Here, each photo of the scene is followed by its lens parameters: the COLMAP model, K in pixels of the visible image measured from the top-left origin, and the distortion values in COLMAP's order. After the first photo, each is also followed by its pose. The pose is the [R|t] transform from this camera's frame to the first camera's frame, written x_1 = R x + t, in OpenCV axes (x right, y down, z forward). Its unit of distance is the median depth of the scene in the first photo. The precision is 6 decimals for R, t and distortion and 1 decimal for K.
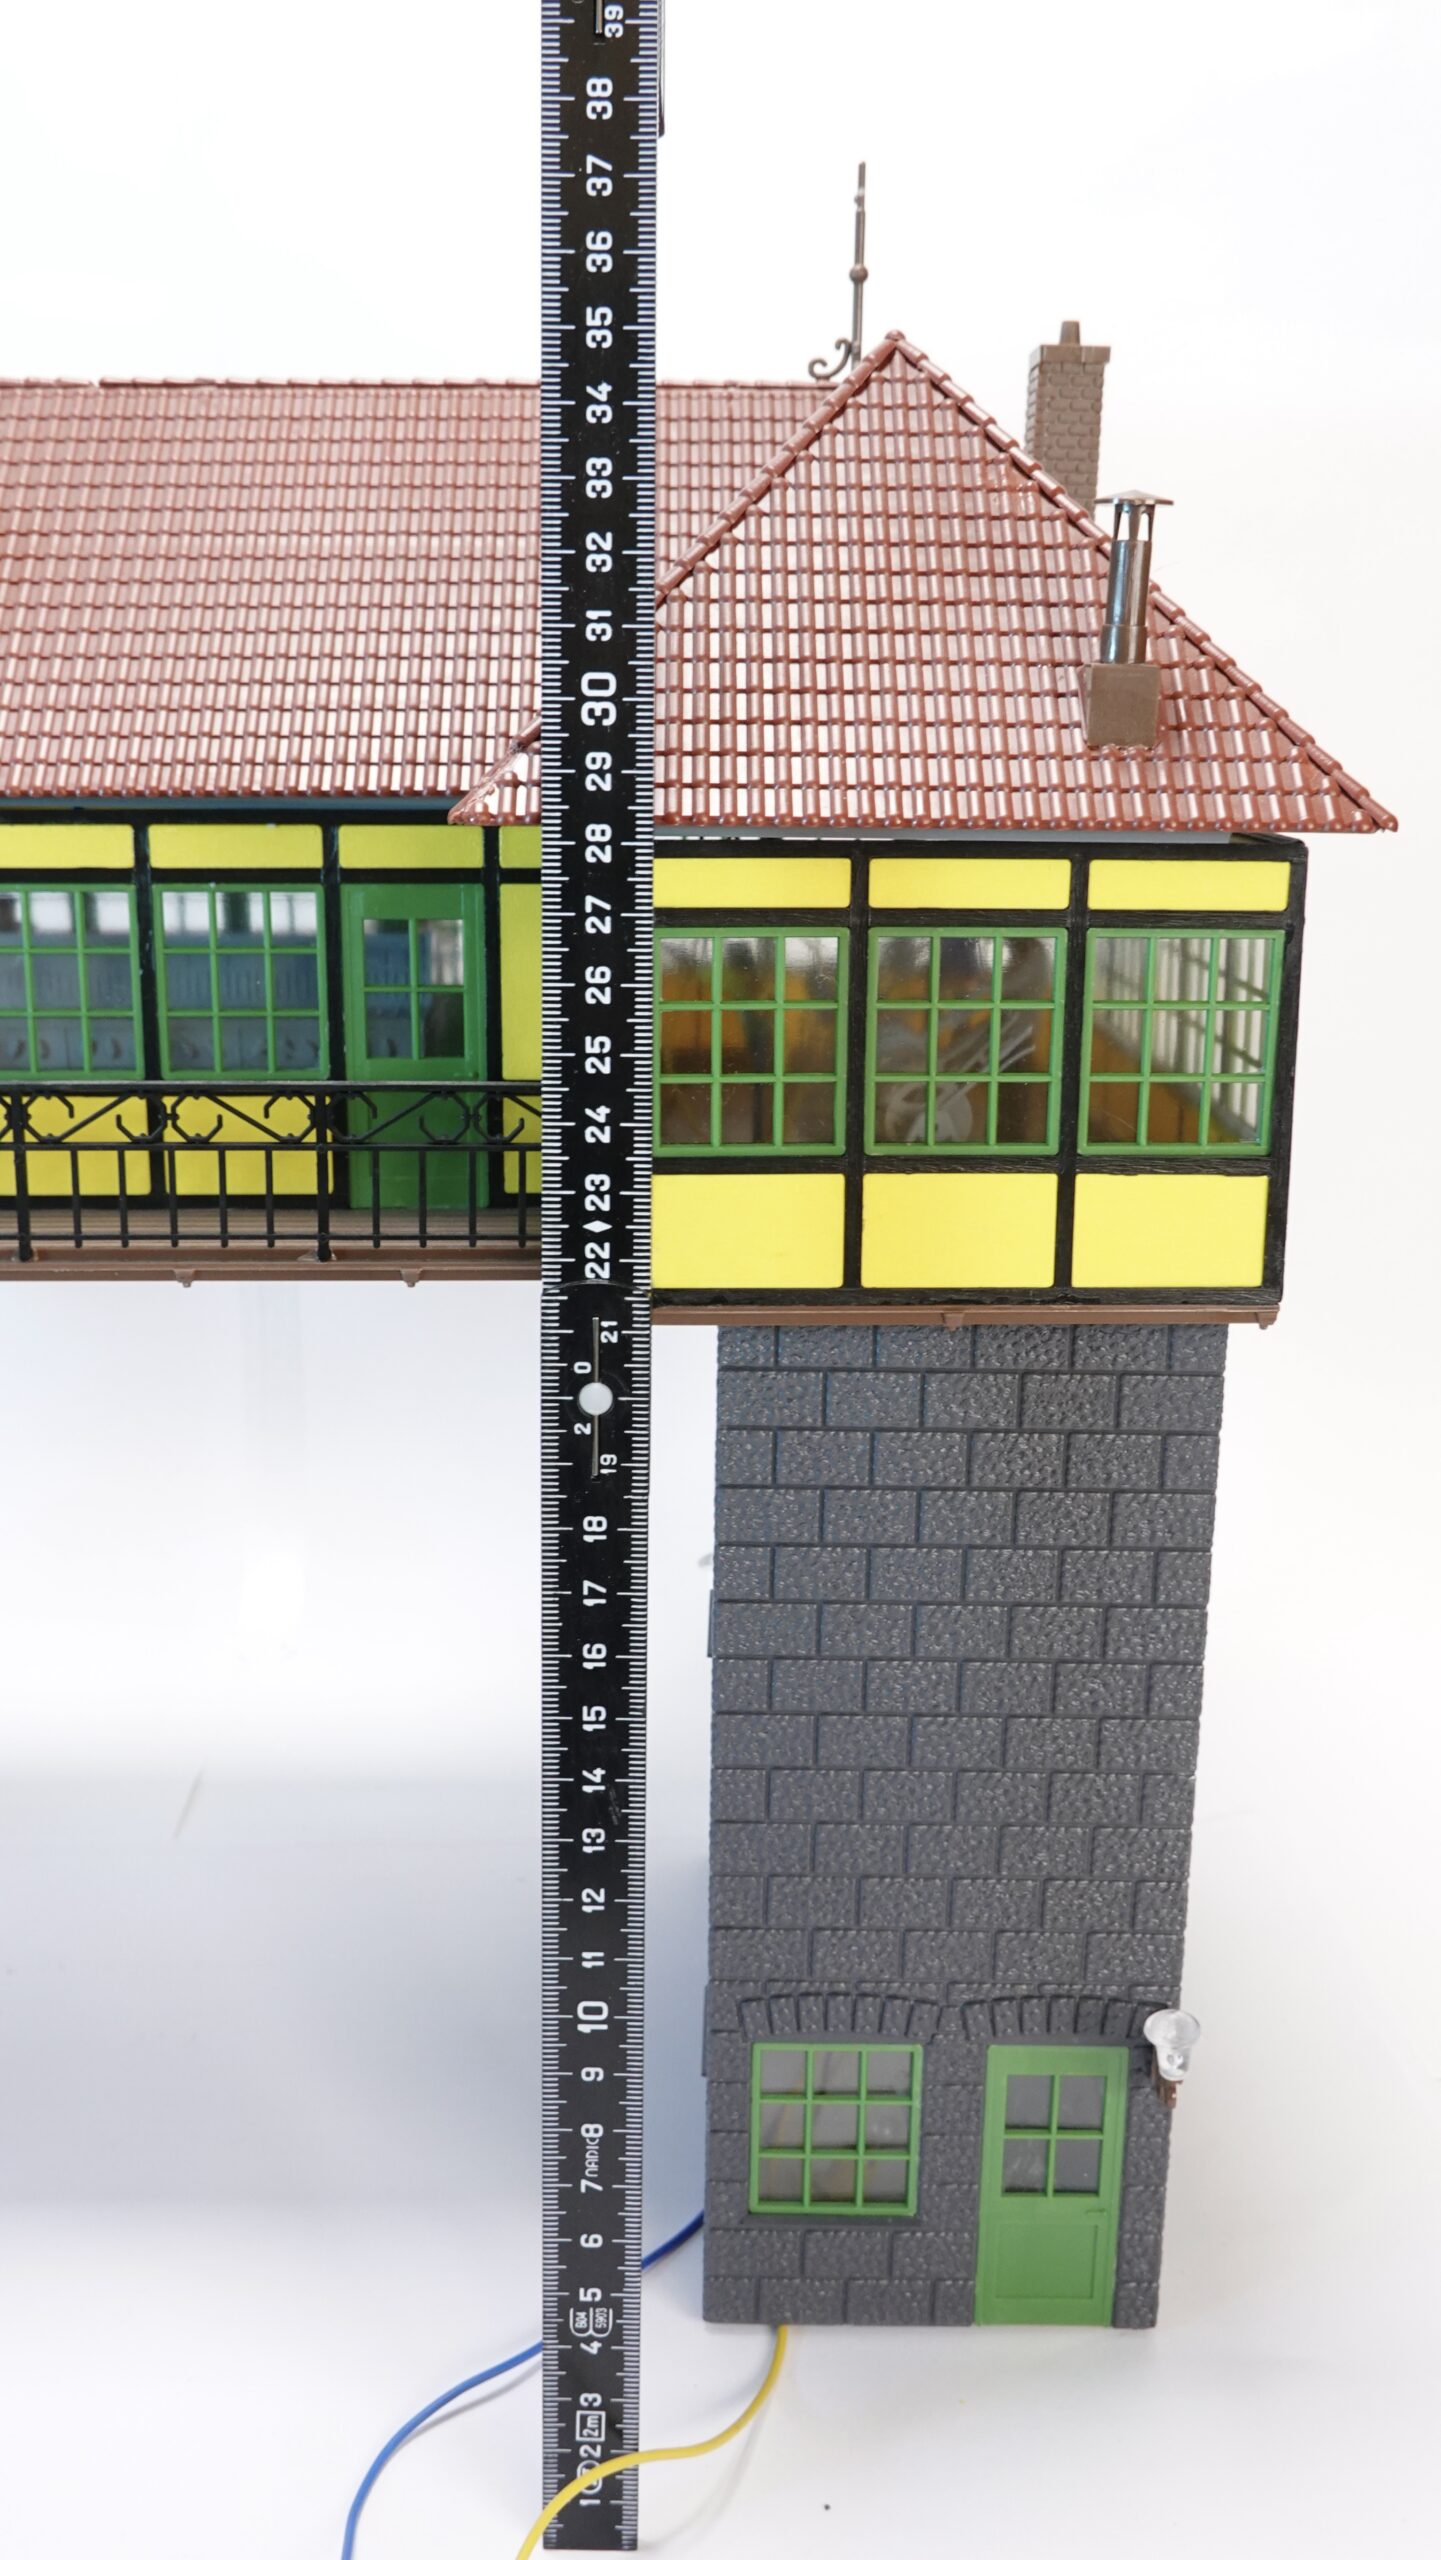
lens RADIAL K [[2482.7, 0, 720.5], [0, 2482.7, 1280.0], [0, 0, 1]] dist [-0.045381, -0.005964]
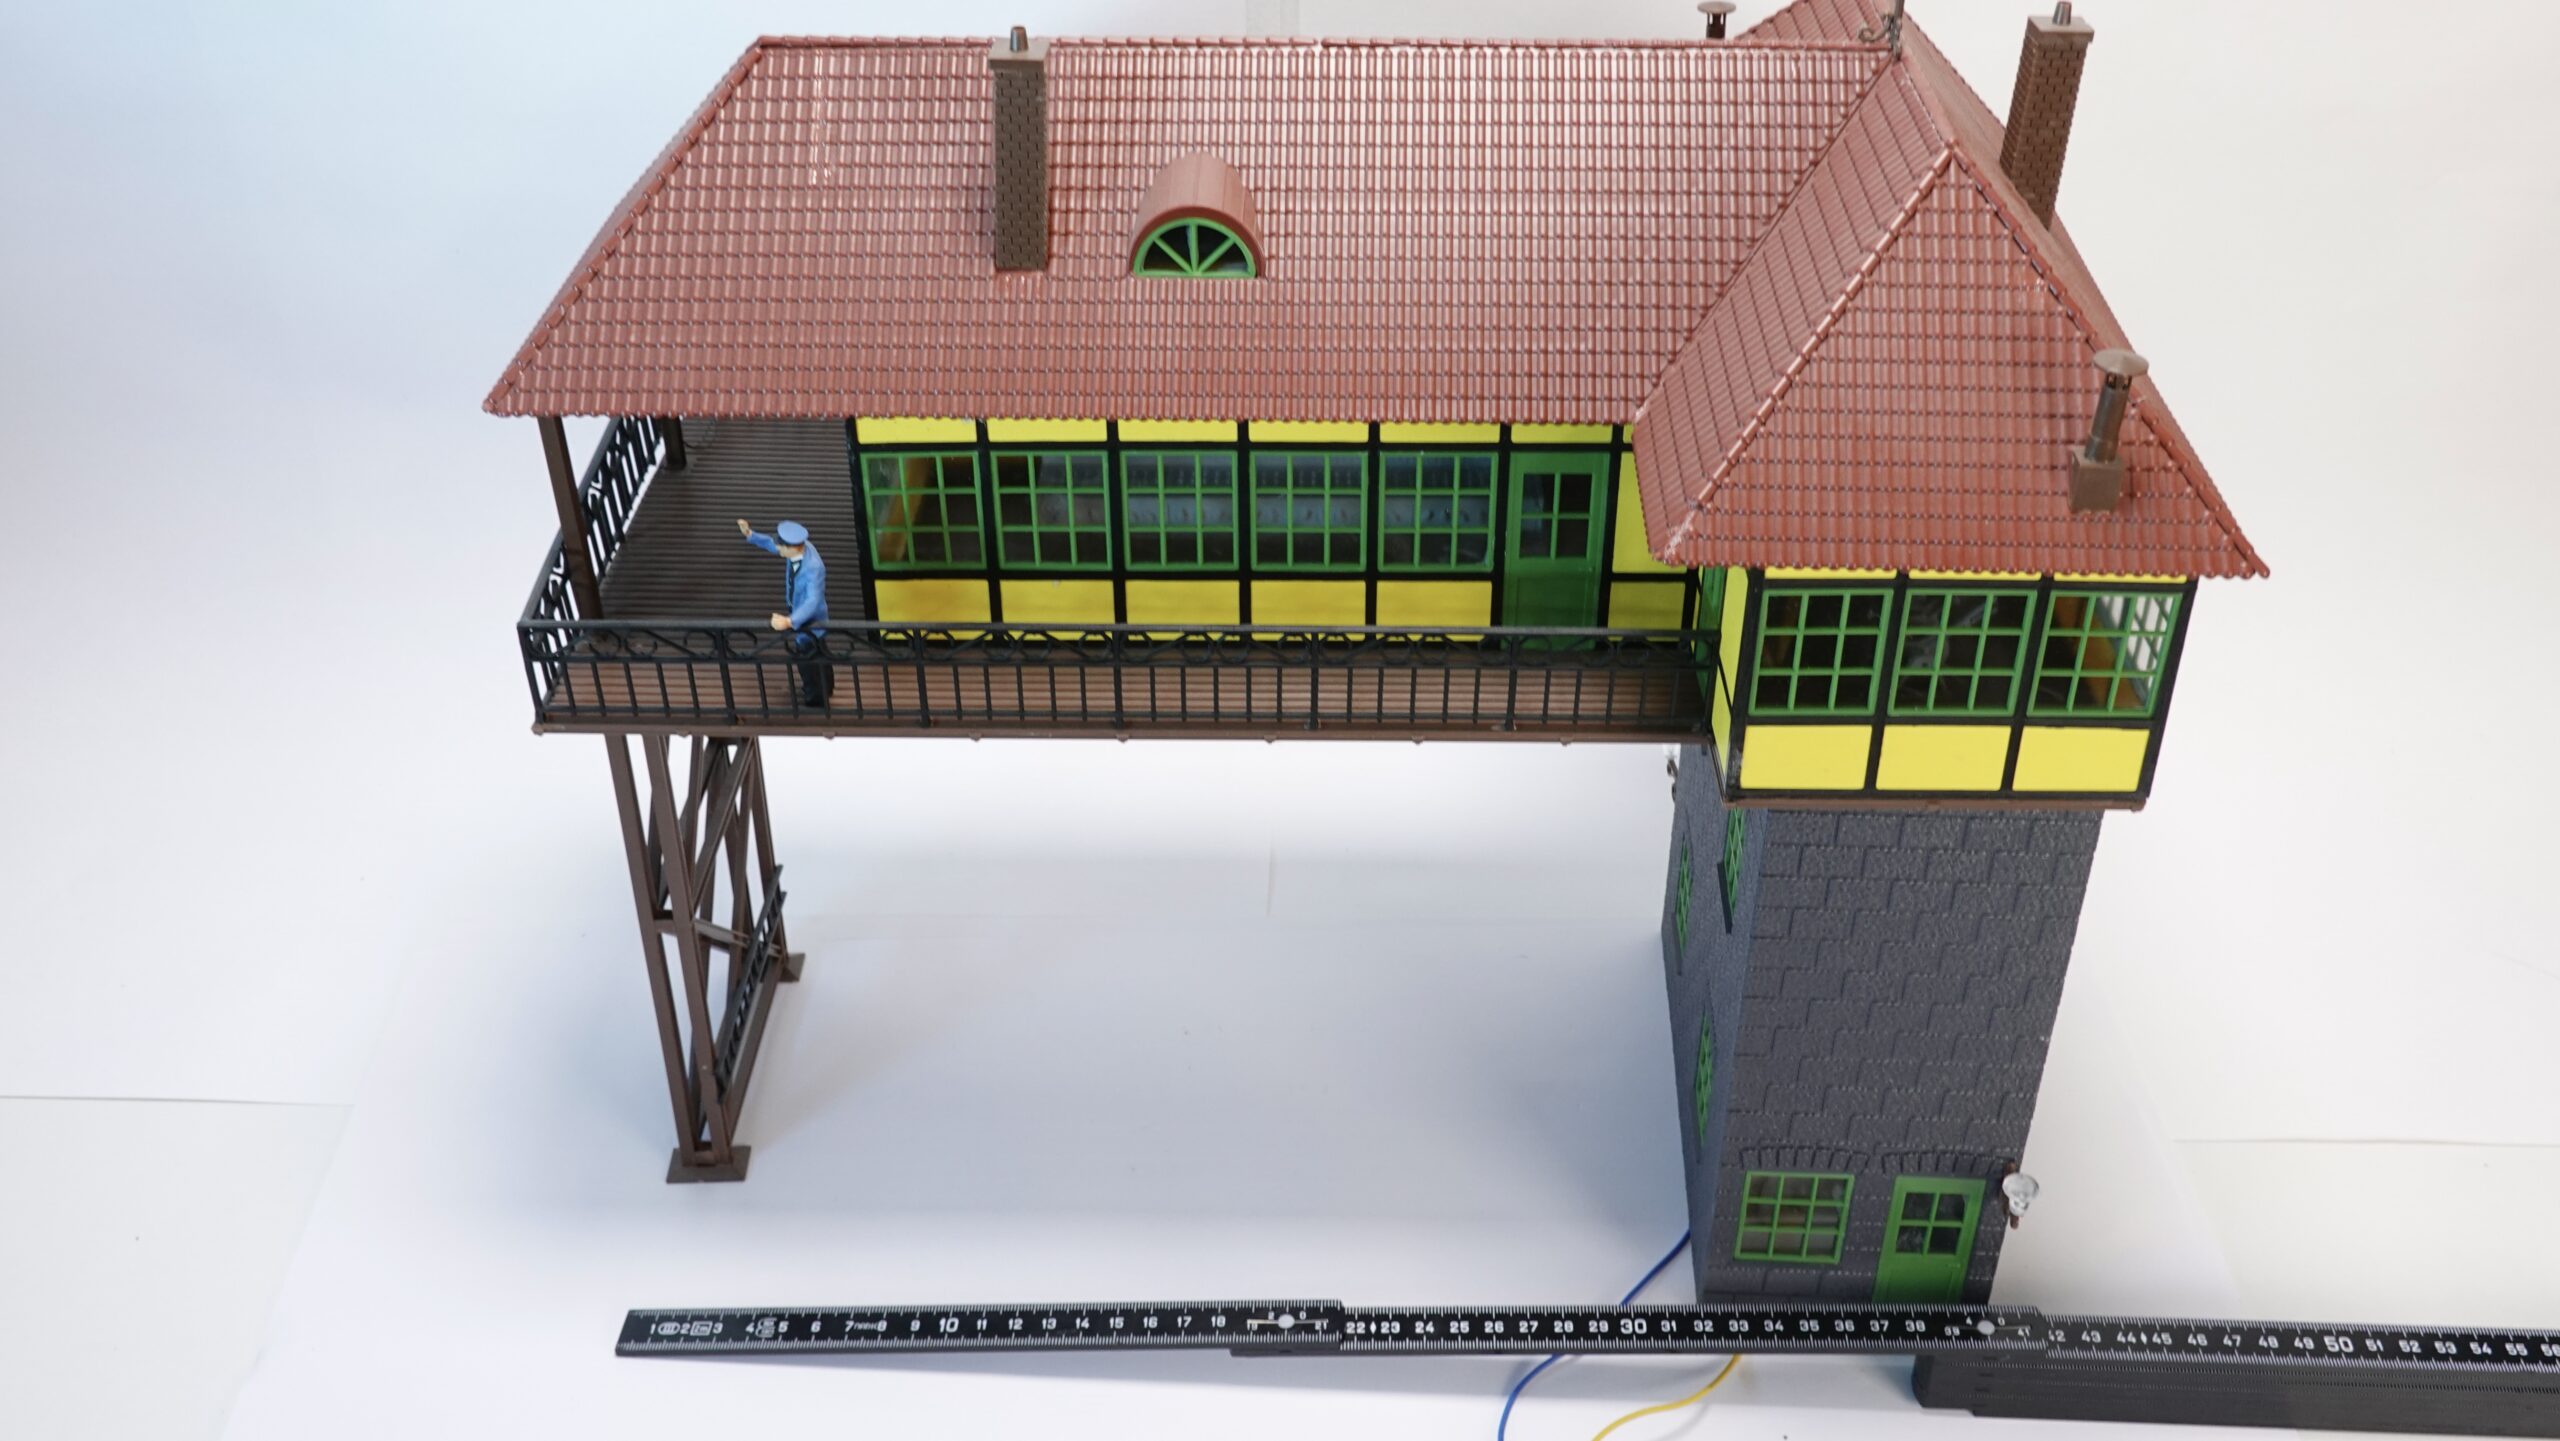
lens RADIAL K [[2482.7, 0, 1280.0], [0, 2482.7, 720.5], [0, 0, 1]] dist [-0.045381, -0.005964]
pose [[0.998257, 0.021821, -0.054829, -0.218172], [-0.001829, 0.940118, 0.340843, -0.534020], [0.058983, -0.340149, 0.938520, -0.431945]]
